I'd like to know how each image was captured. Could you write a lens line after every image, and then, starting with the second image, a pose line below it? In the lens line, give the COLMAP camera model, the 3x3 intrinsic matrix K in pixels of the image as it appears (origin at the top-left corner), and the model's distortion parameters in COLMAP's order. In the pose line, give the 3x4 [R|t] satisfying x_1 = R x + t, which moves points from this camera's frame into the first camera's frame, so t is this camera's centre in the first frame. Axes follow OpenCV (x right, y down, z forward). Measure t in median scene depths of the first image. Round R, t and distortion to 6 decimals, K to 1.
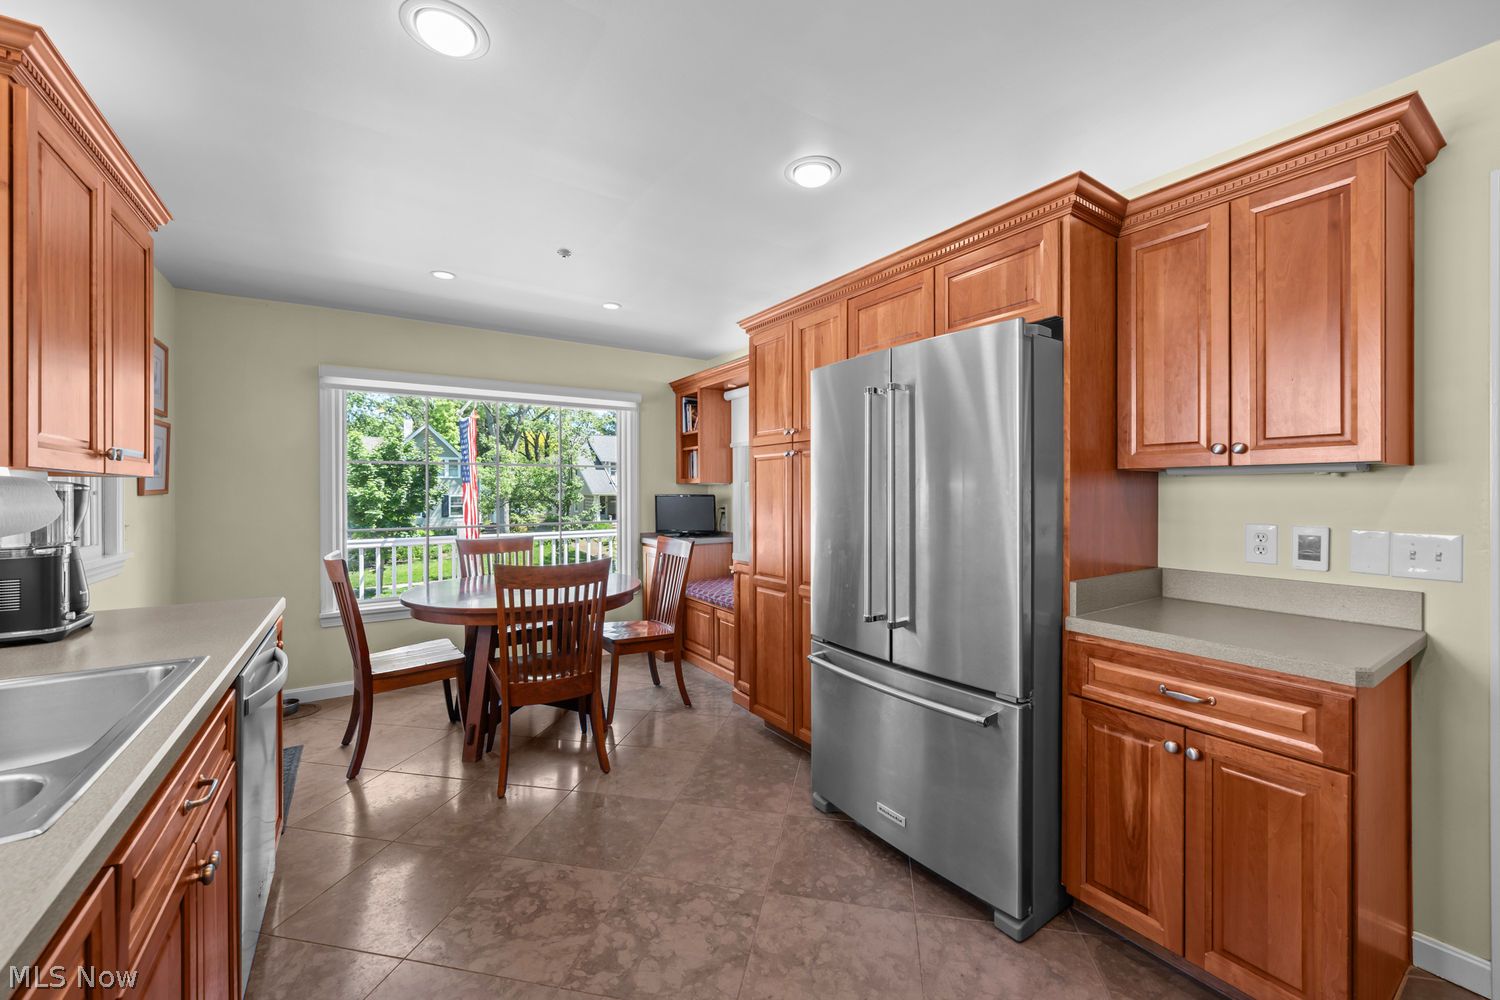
lens RADIAL K [[585.9, 0, 752.9], [0, 585.9, 493.9], [0, 0, 1]] dist [0.000013, -0.000488]
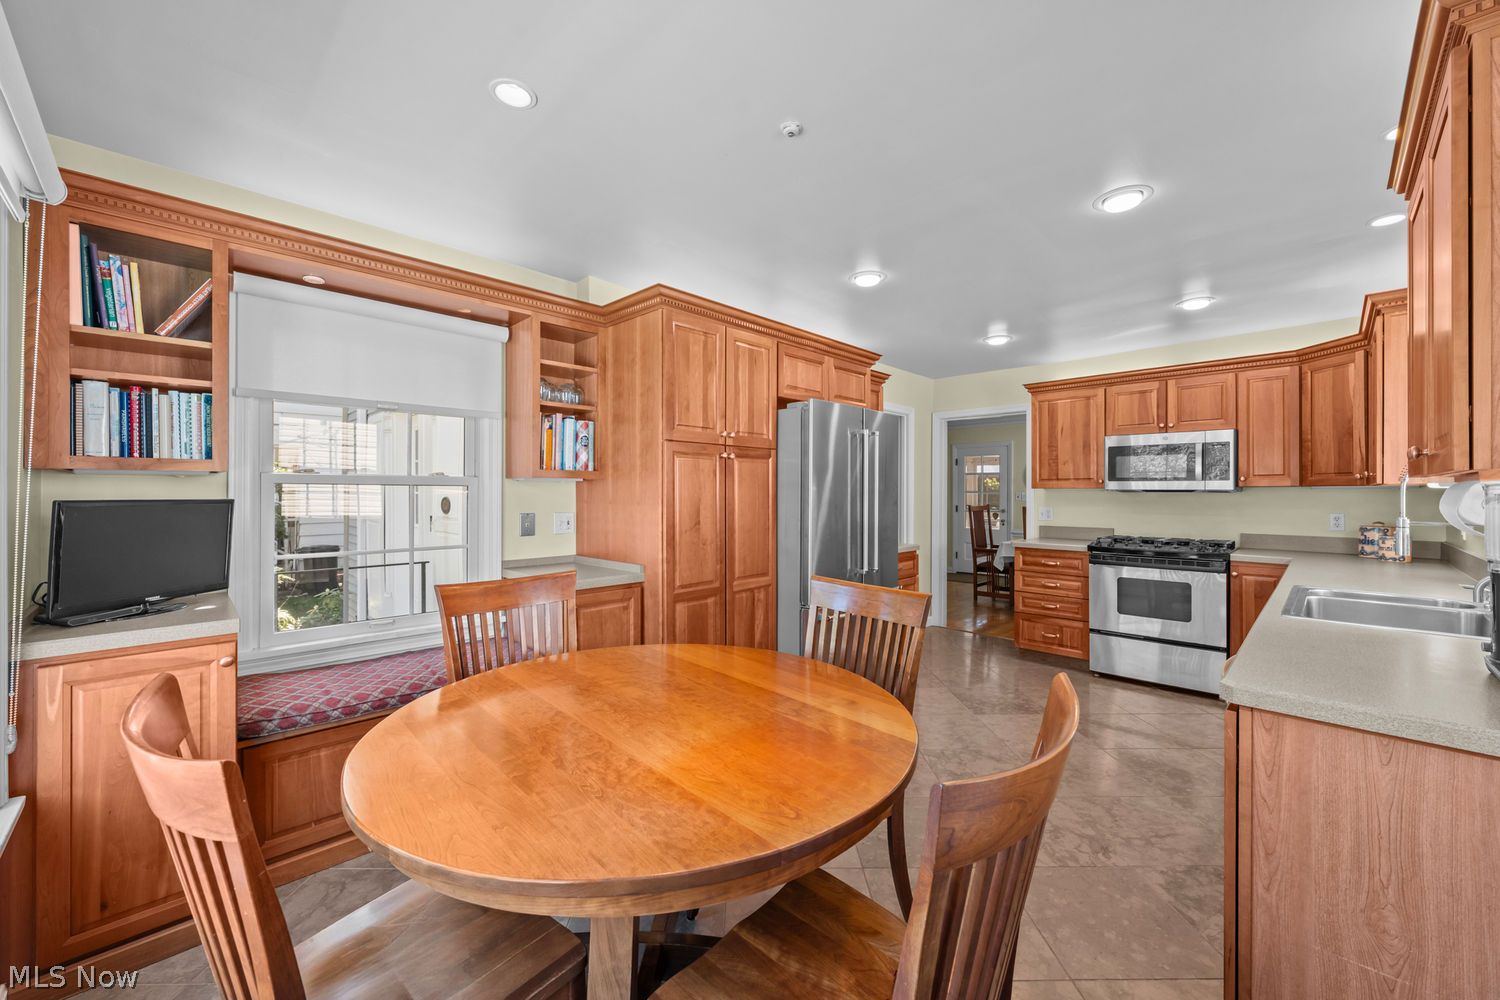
lens RADIAL K [[585.9, 0, 752.9], [0, 585.9, 493.9], [0, 0, 1]] dist [0.000013, -0.000488]
pose [[-0.207593, -0.000056, 0.978215, -0.864032], [0.002649, 0.999996, 0.000619, -0.003440], [-0.978212, 0.002720, -0.207592, 1.070794]]
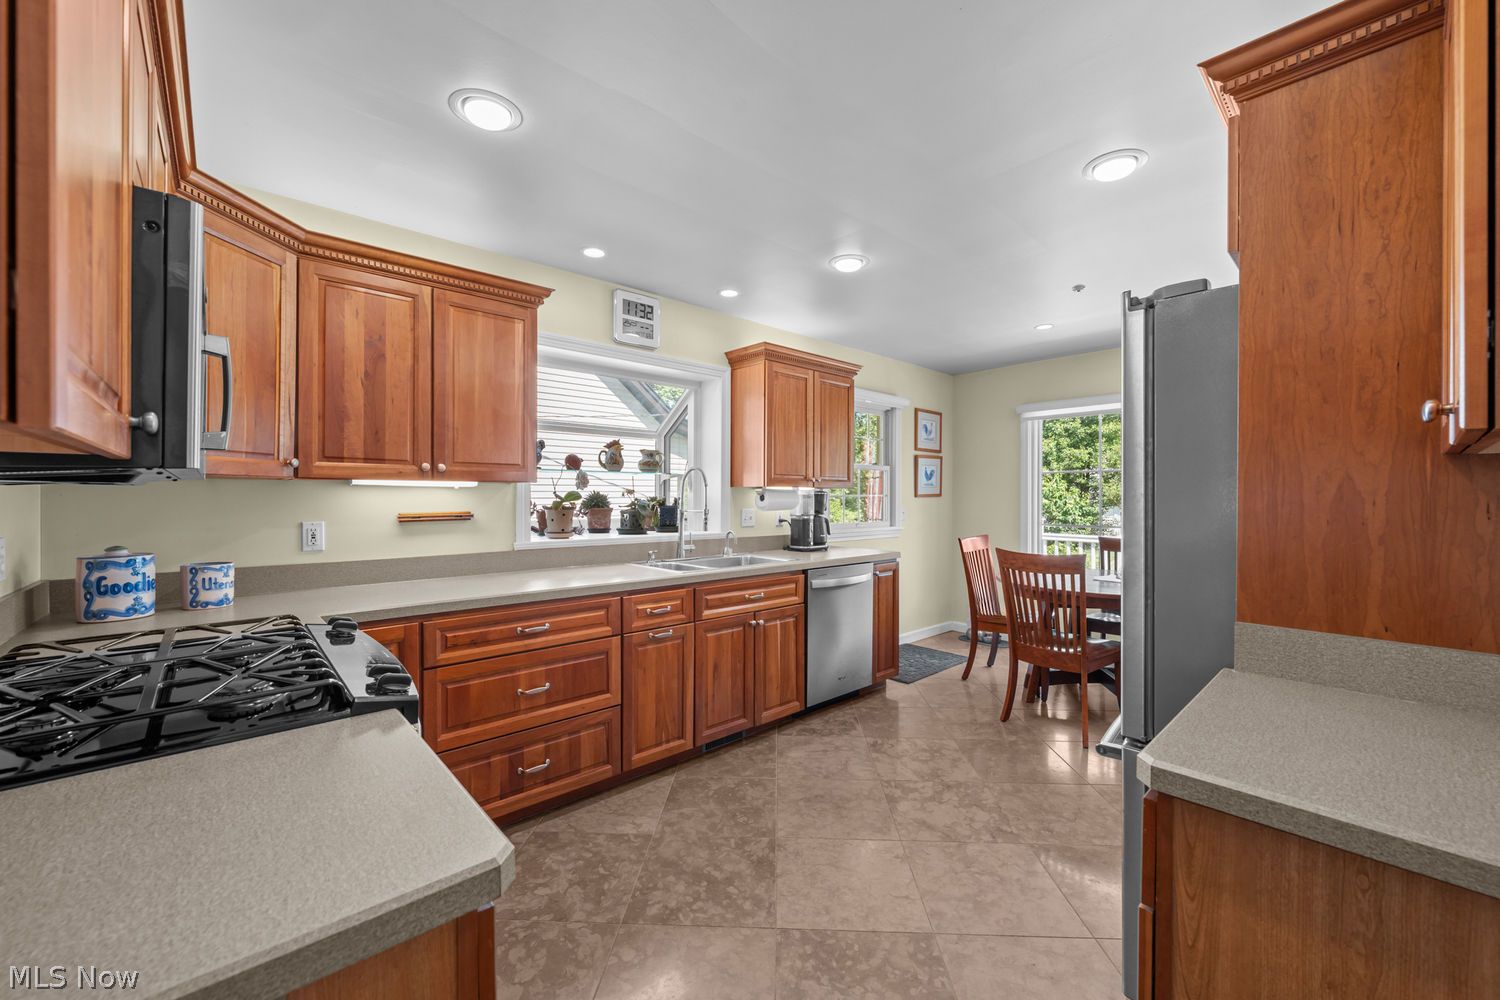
lens RADIAL K [[585.9, 0, 752.9], [0, 585.9, 493.9], [0, 0, 1]] dist [0.000013, -0.000488]
pose [[0.152824, -0.001315, -0.988253, 0.654234], [-0.006344, 0.999977, -0.002311, 0.000580], [0.988233, 0.006623, 0.152812, 0.176137]]
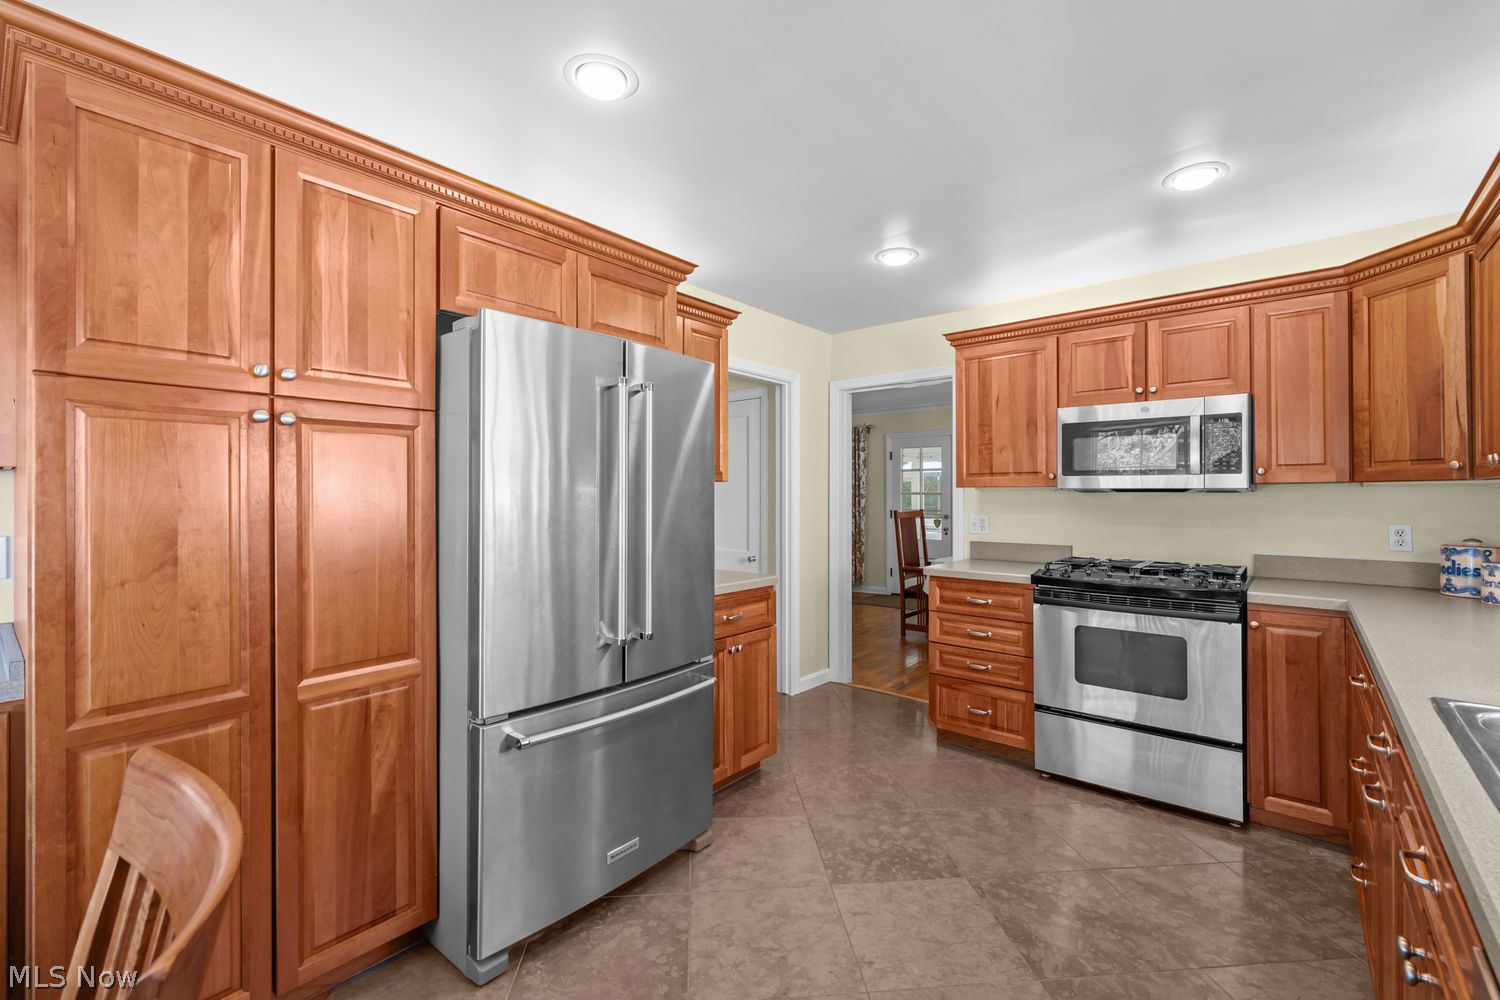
lens RADIAL K [[645.1, 0, 753.4], [0, 645.1, 492.3], [0, 0, 1]] dist [0.000515, 0.000163]
pose [[-0.282225, 0.005498, 0.959332, -0.510855], [0.005370, 0.999977, -0.004151, -0.003047], [-0.959333, 0.003980, -0.282248, 0.705892]]
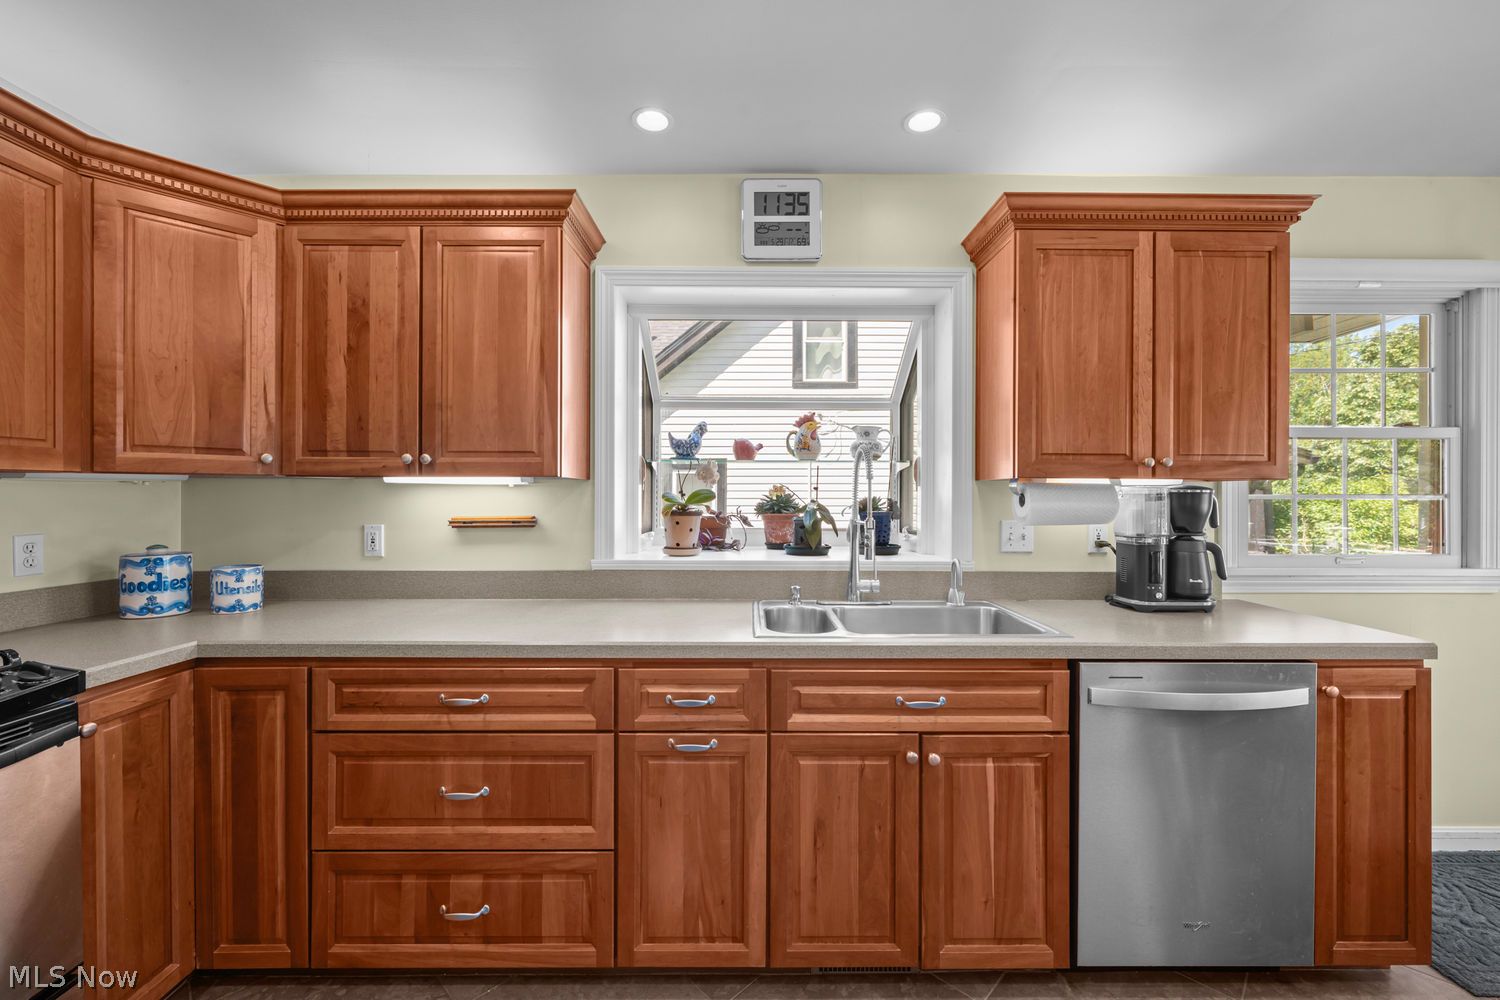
lens RADIAL K [[605.9, 0, 755.0], [0, 605.9, 493.6], [0, 0, 1]] dist [-0.000759, 0.000039]
pose [[-0.546432, -0.000969, -0.837503, 0.175719], [-0.004852, 0.999986, 0.002009, -0.001415], [0.837489, 0.005161, -0.546429, 0.486720]]
